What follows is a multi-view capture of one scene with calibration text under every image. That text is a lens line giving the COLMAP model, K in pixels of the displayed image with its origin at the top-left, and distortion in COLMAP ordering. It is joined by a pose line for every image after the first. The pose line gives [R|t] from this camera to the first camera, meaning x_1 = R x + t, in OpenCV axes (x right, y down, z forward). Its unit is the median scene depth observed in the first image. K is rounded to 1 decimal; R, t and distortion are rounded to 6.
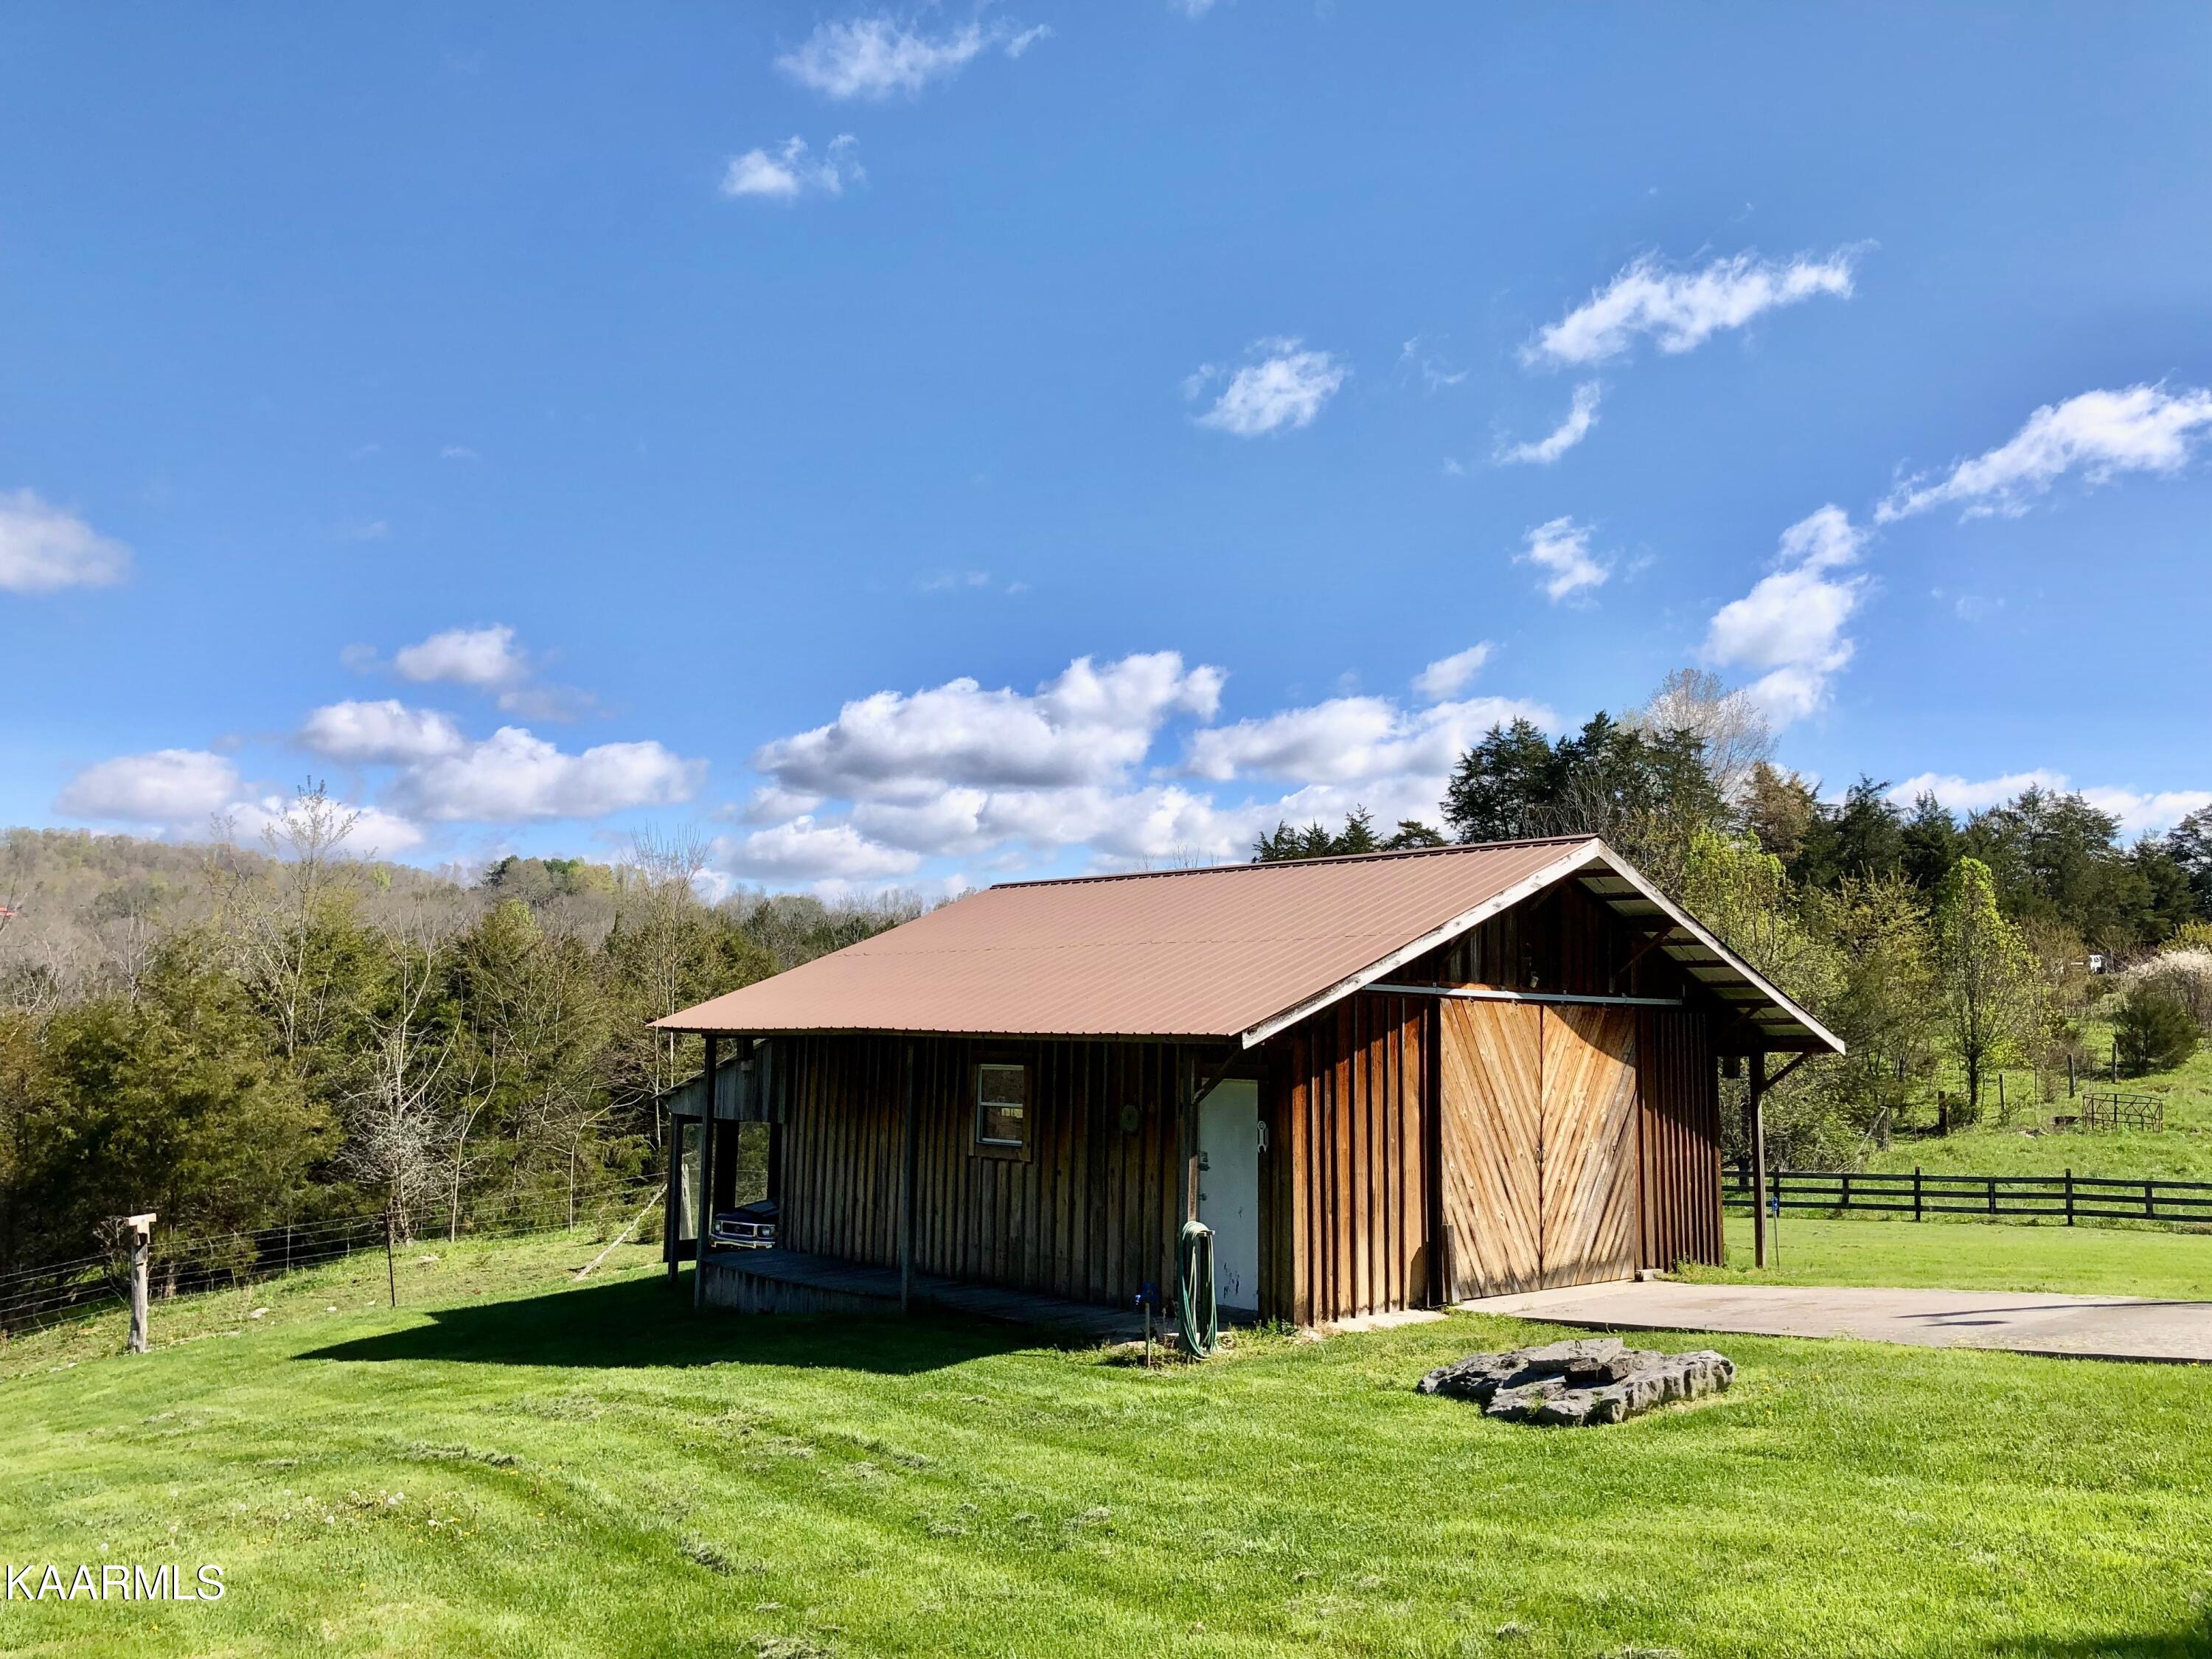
lens RADIAL K [[1786.5, 0, 1110.1], [0, 1786.5, 833.5], [0, 0, 1]] dist [0.037515, -0.041888]
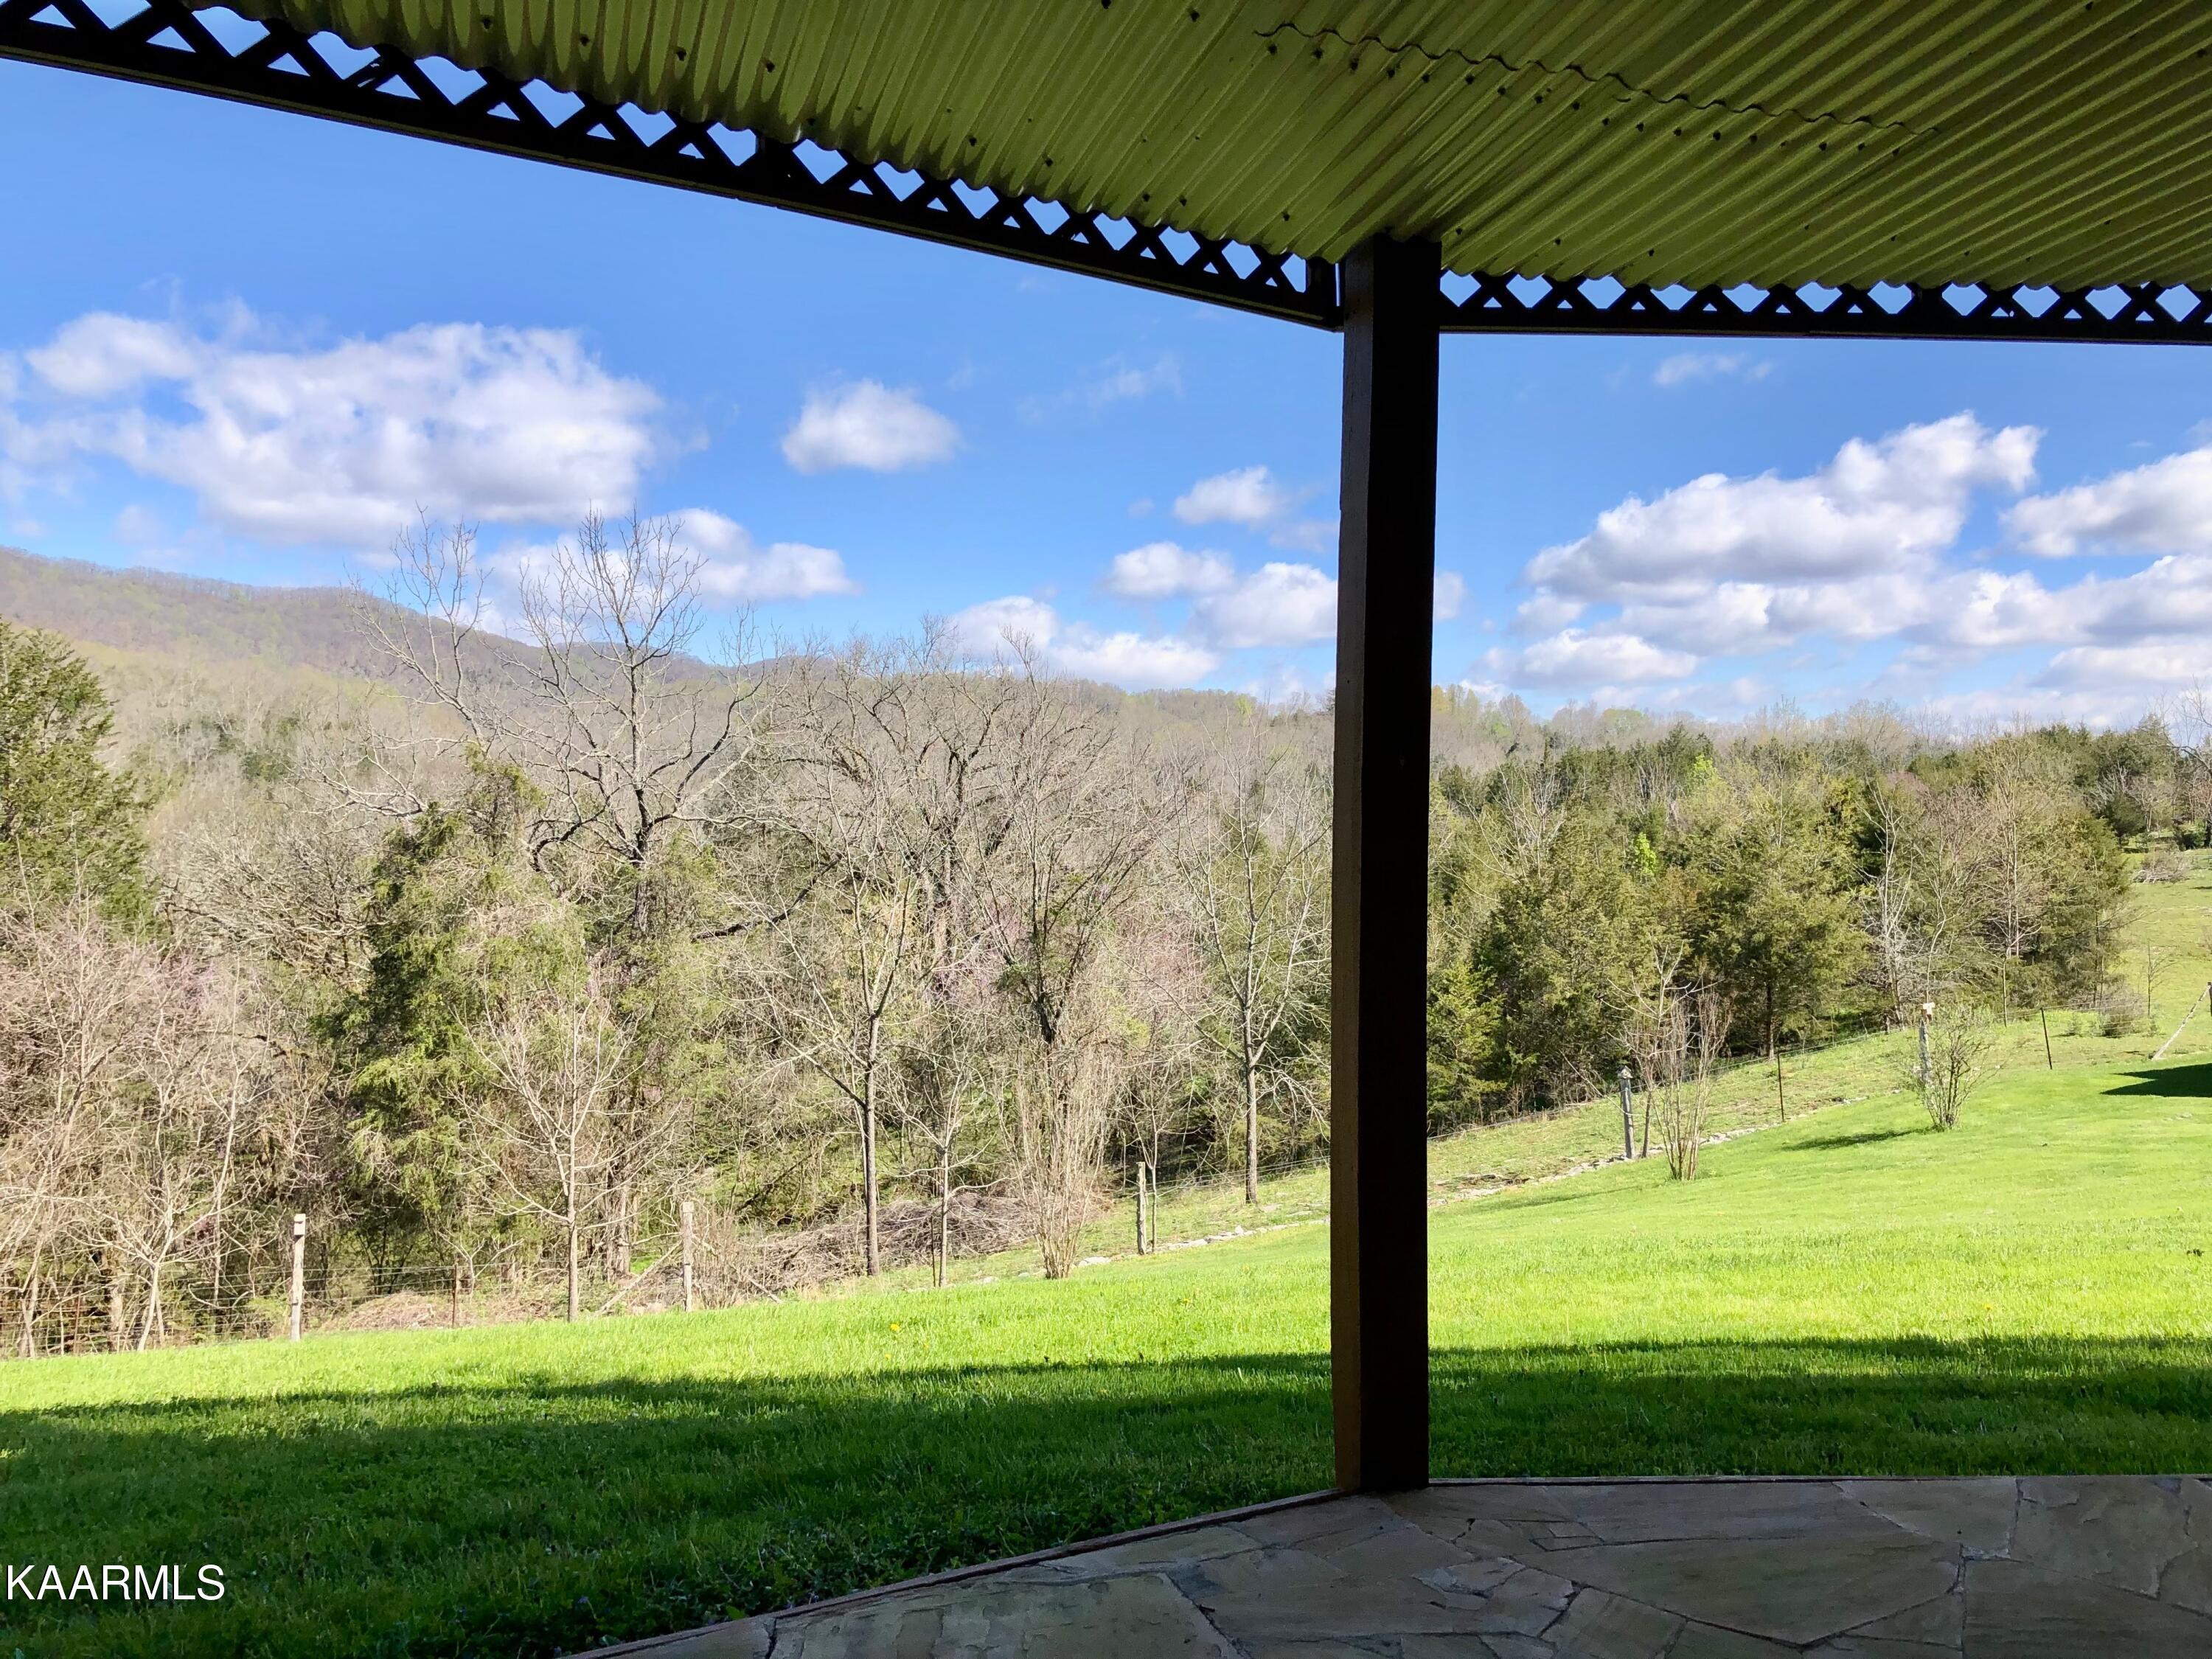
lens RADIAL K [[1786.5, 0, 1102.1], [0, 1786.5, 828.7], [0, 0, 1]] dist [0.037515, -0.041888]
pose [[0.905575, -0.008330, -0.424104, -0.307674], [0.051900, 0.994471, 0.091287, -0.075569], [0.420999, -0.104679, 0.901001, -0.436171]]
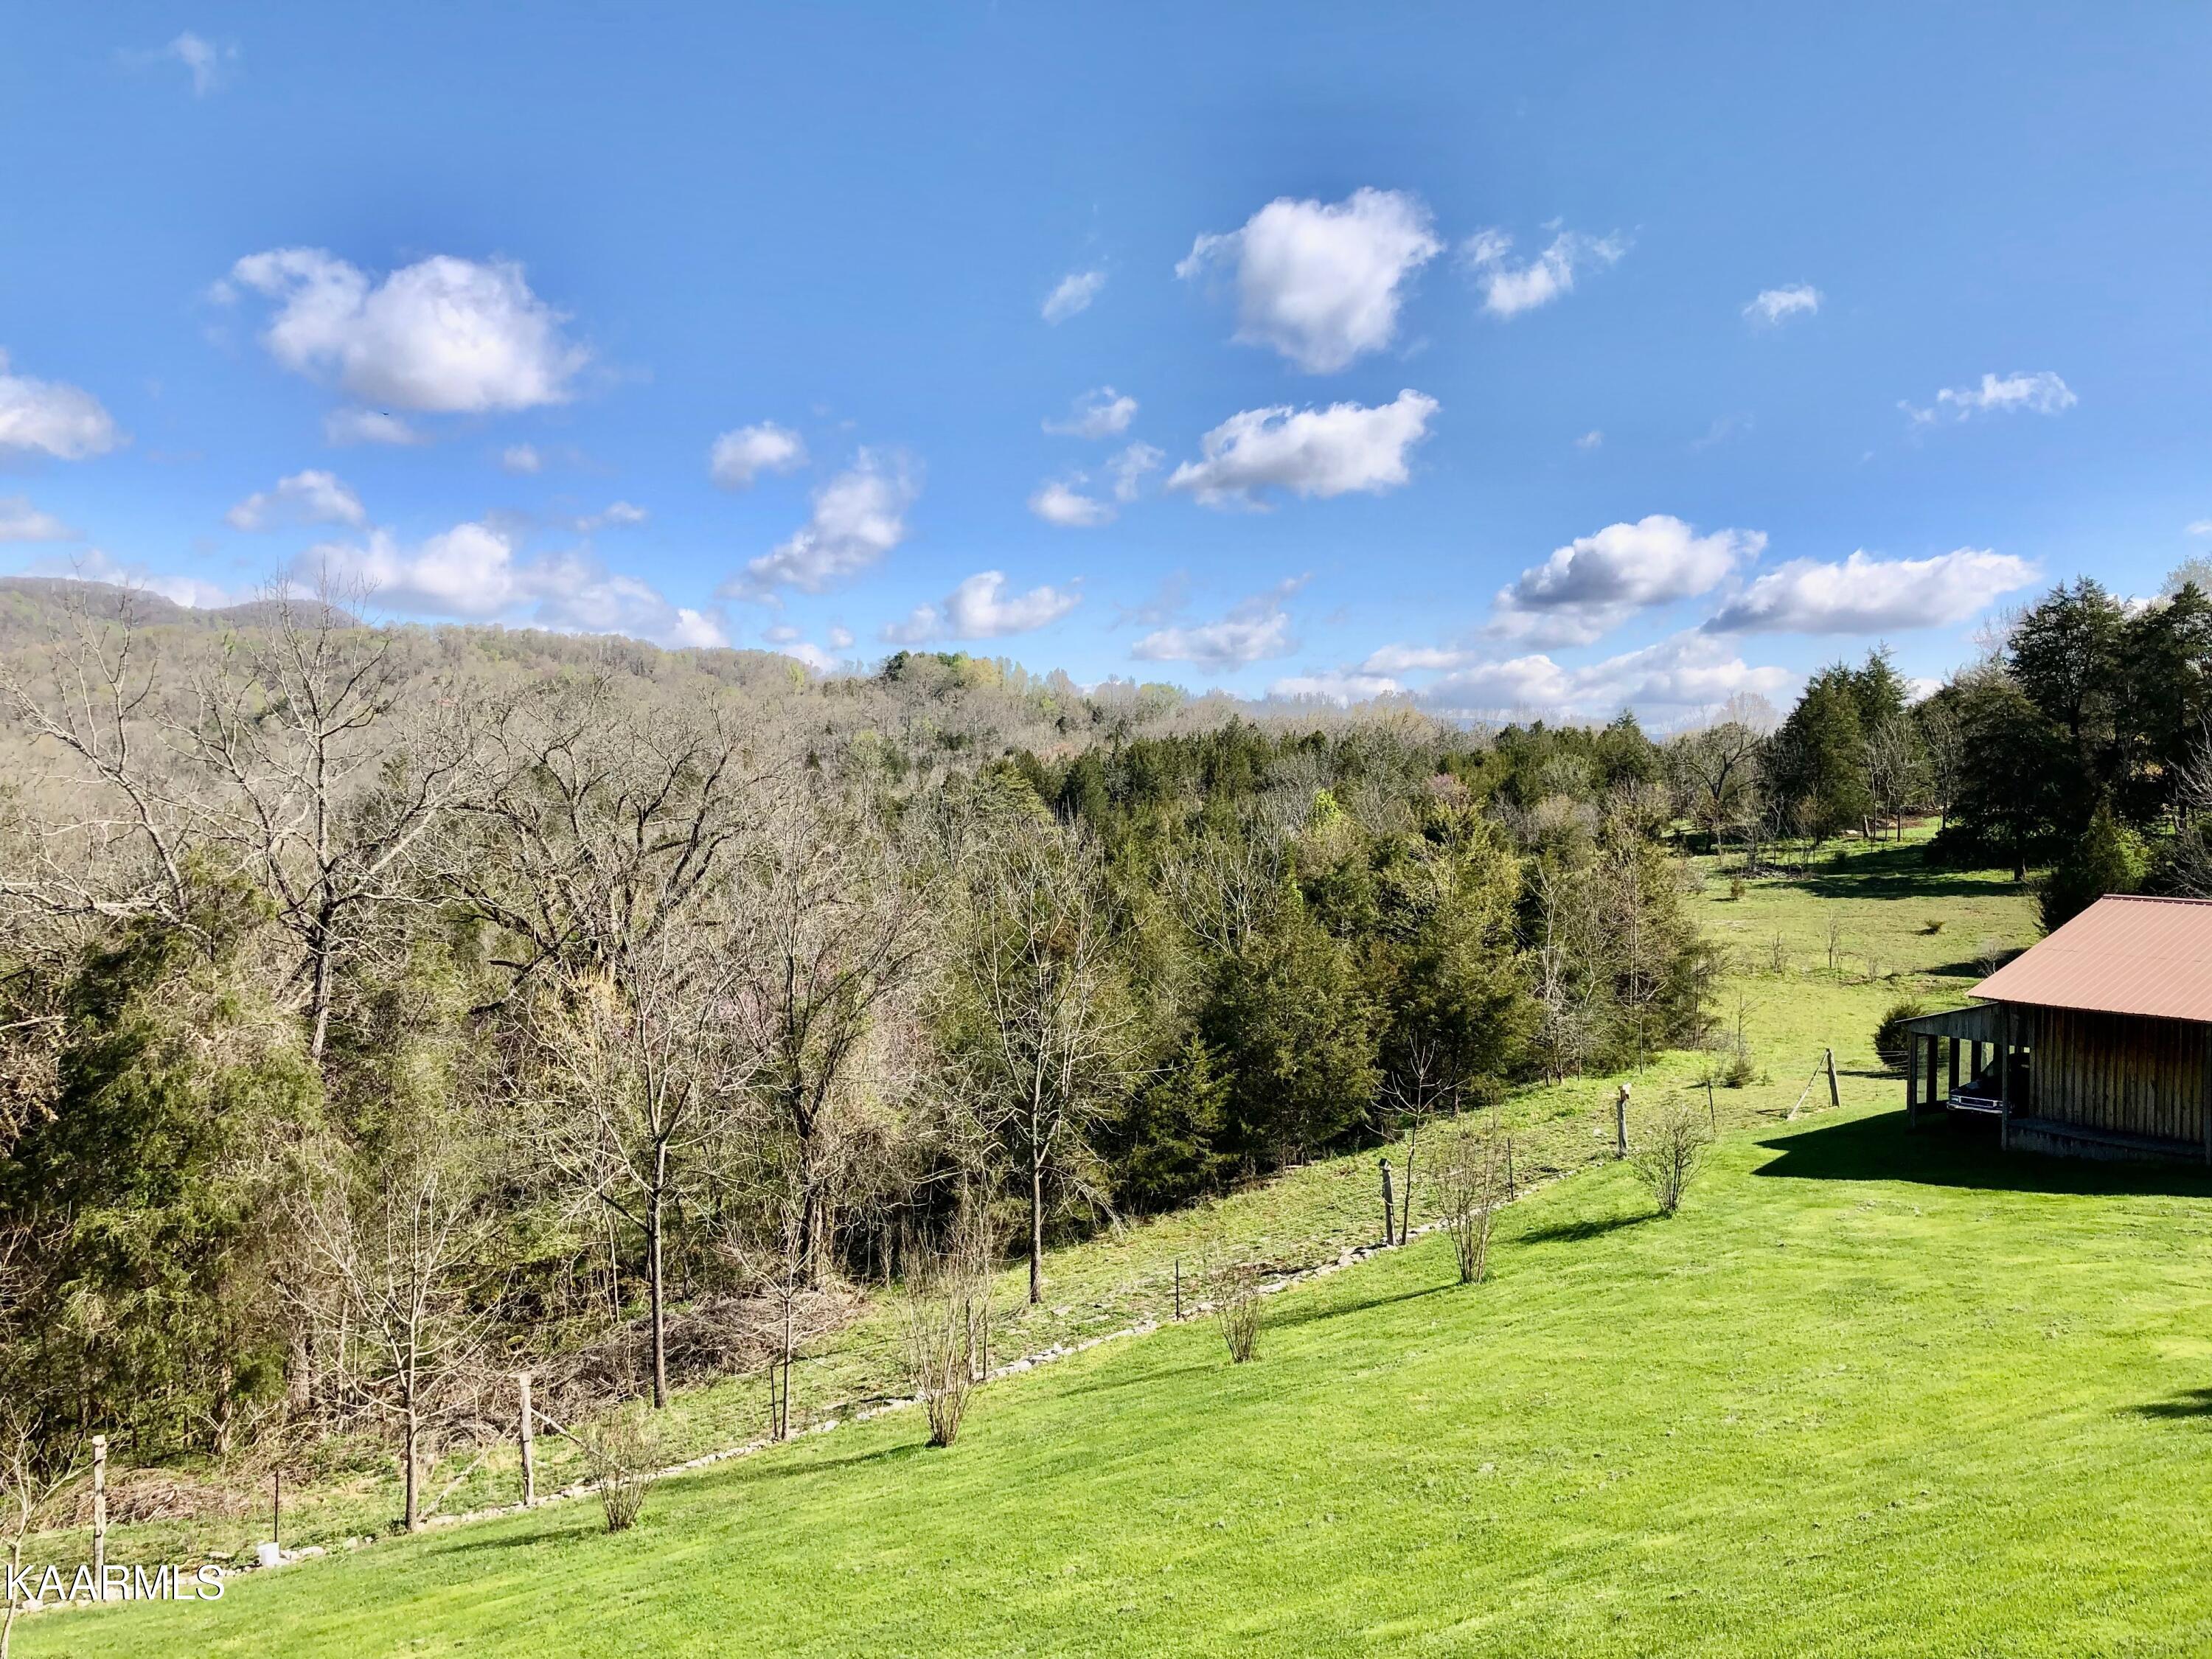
lens RADIAL K [[1786.5, 0, 1096.2], [0, 1786.5, 797.5], [0, 0, 1]] dist [0.037515, -0.041888]
pose [[0.983296, -0.002662, -0.181995, -0.429376], [0.022178, 0.994195, 0.105283, -0.161776], [0.180658, -0.107560, 0.977647, -0.485488]]
